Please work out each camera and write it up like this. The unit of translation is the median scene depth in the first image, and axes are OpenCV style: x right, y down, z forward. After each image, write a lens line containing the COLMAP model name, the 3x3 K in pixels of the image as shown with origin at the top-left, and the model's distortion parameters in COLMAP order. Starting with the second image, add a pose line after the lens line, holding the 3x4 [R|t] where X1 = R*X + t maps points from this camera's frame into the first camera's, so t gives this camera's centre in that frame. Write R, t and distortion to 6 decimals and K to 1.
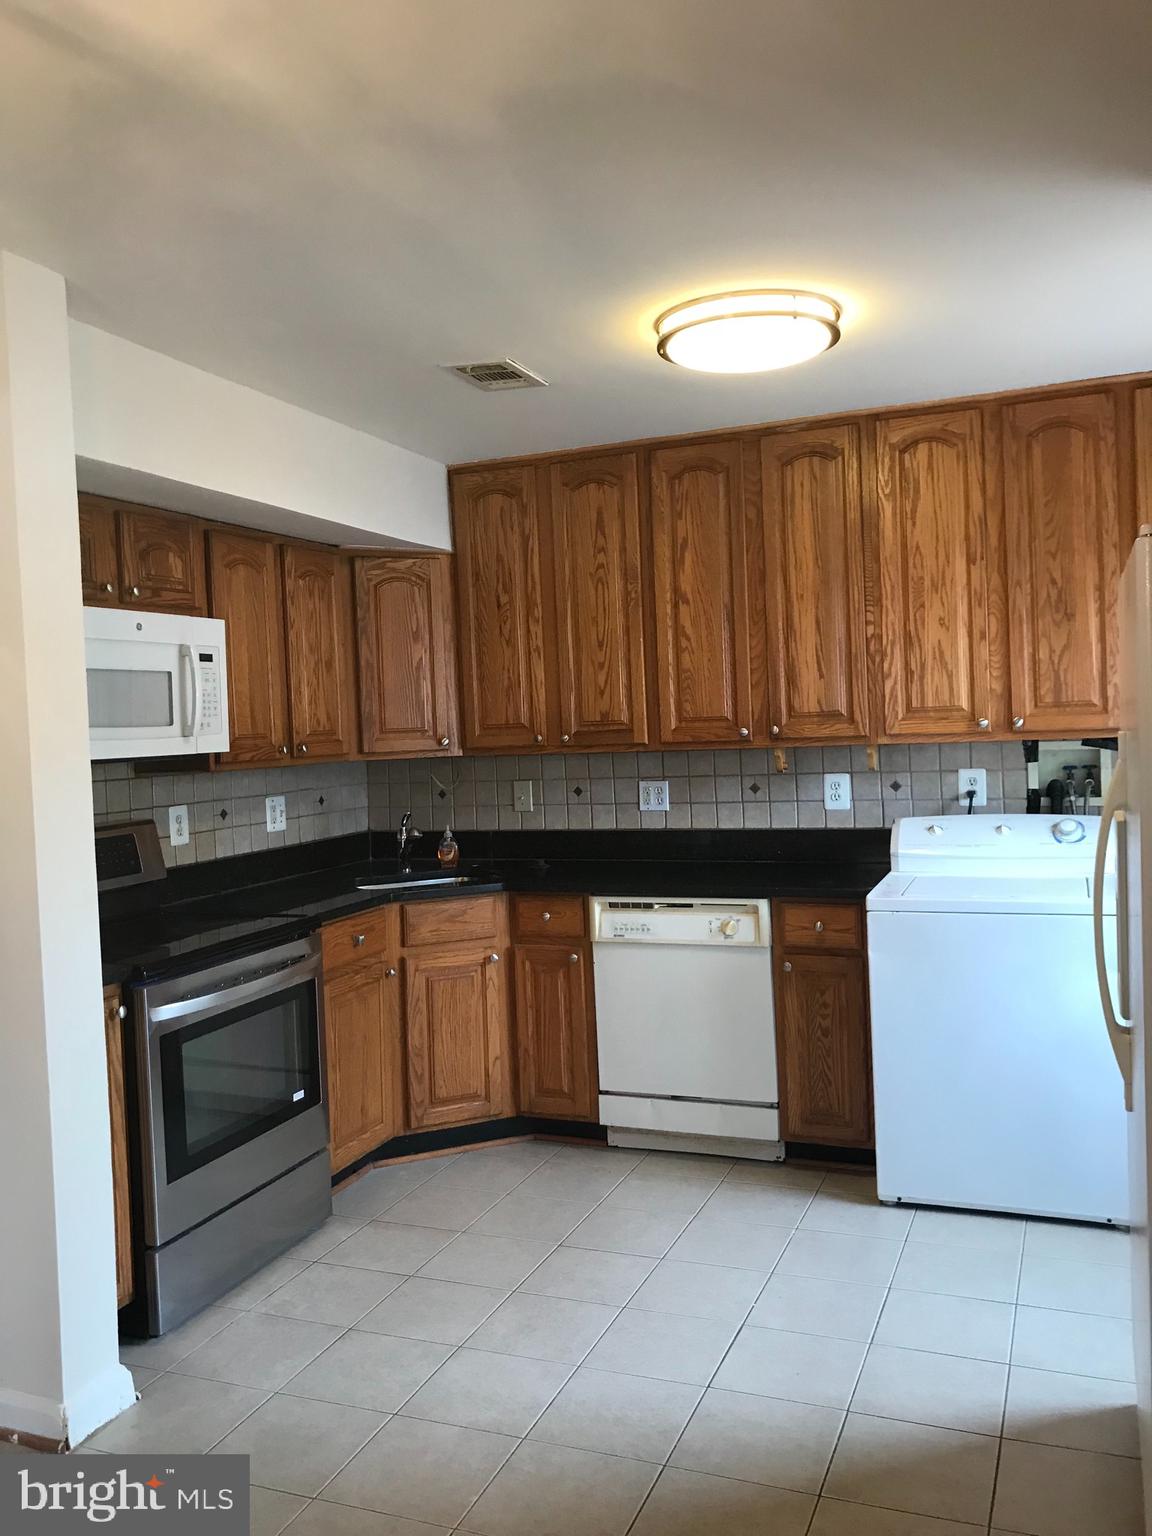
lens RADIAL K [[1266.8, 0, 584.3], [0, 1266.8, 765.0], [0, 0, 1]] dist [0.059917, -0.092129]
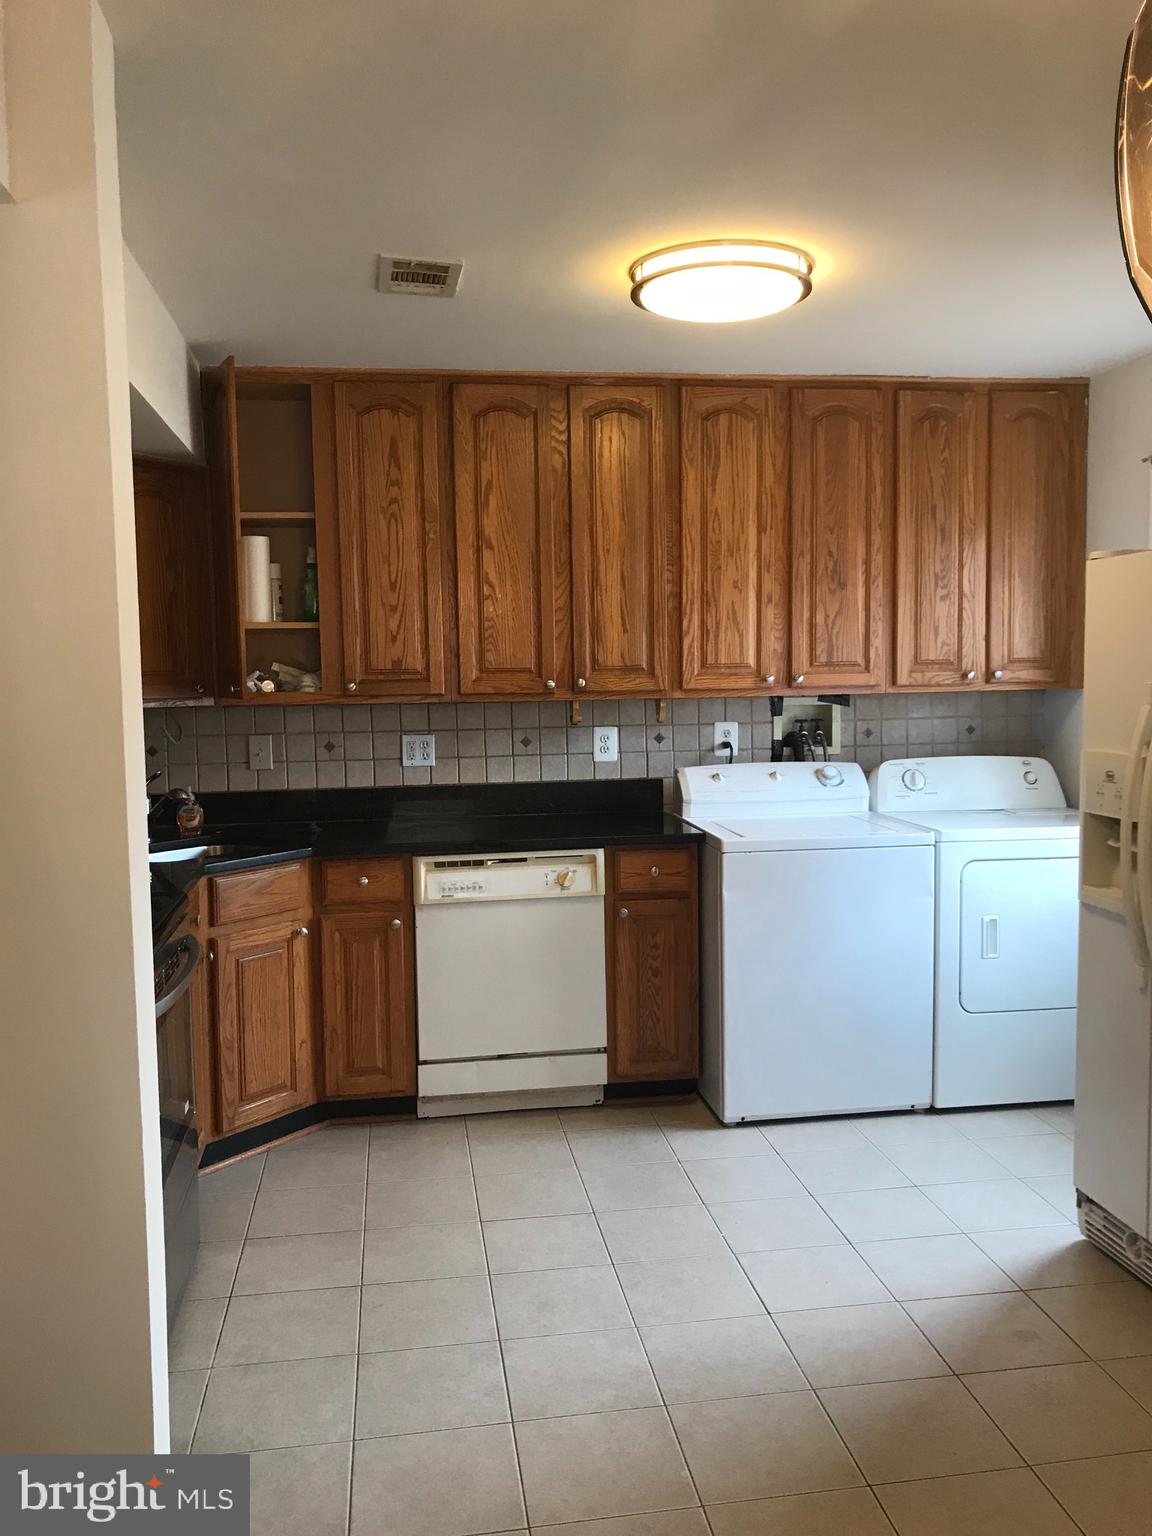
lens RADIAL K [[1266.8, 0, 579.1], [0, 1266.8, 774.5], [0, 0, 1]] dist [0.059917, -0.092129]
pose [[0.859710, -0.017637, 0.510477, -0.369362], [-0.000695, 0.999362, 0.035698, 0.009633], [-0.510782, -0.031045, 0.859150, 0.136348]]
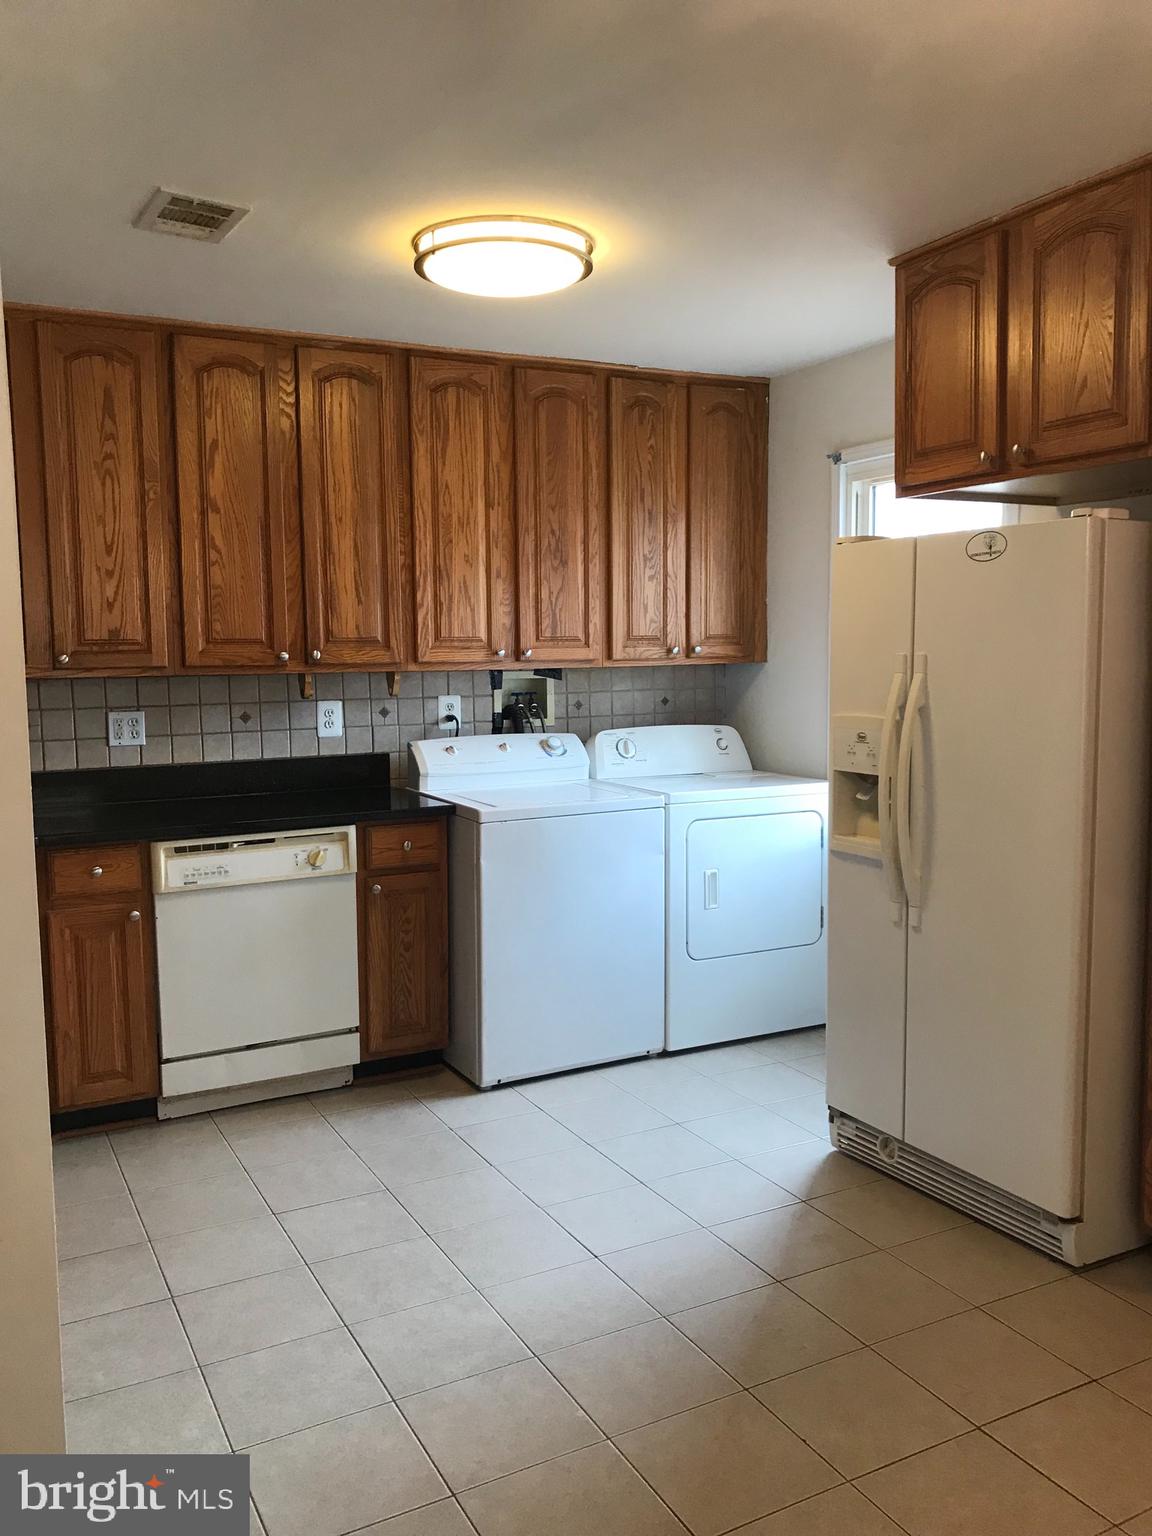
lens RADIAL K [[1266.8, 0, 583.9], [0, 1266.8, 776.0], [0, 0, 1]] dist [0.059917, -0.092129]
pose [[0.641873, -0.050563, 0.765142, -0.475095], [0.011469, 0.998345, 0.056353, 0.012675], [-0.766725, -0.027396, 0.641391, 0.215239]]
